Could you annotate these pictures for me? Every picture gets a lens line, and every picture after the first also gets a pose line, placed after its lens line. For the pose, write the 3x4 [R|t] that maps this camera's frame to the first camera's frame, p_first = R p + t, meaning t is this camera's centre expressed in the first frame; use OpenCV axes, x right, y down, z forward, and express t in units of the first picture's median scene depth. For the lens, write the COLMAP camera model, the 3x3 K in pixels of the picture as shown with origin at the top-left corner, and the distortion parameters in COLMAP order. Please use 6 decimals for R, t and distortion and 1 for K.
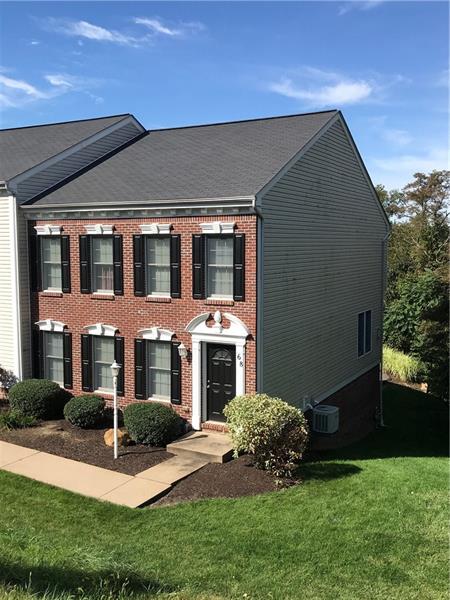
lens RADIAL K [[537.4, 0, 225.0], [0, 537.4, 300.0], [0, 0, 1]] dist [0.016412, -0.017552]
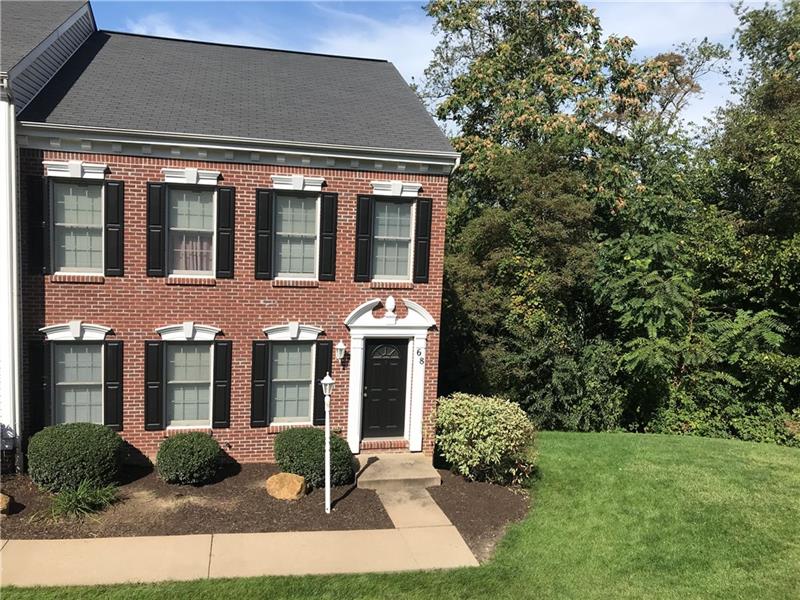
lens RADIAL K [[651.5, 0, 399.1], [0, 651.5, 294.7], [0, 0, 1]] dist [0.017316, -0.007333]
pose [[0.780373, -0.040490, 0.624002, -0.555434], [0.014379, 0.998800, 0.046827, -0.024184], [-0.625149, -0.027570, 0.780018, 0.244731]]
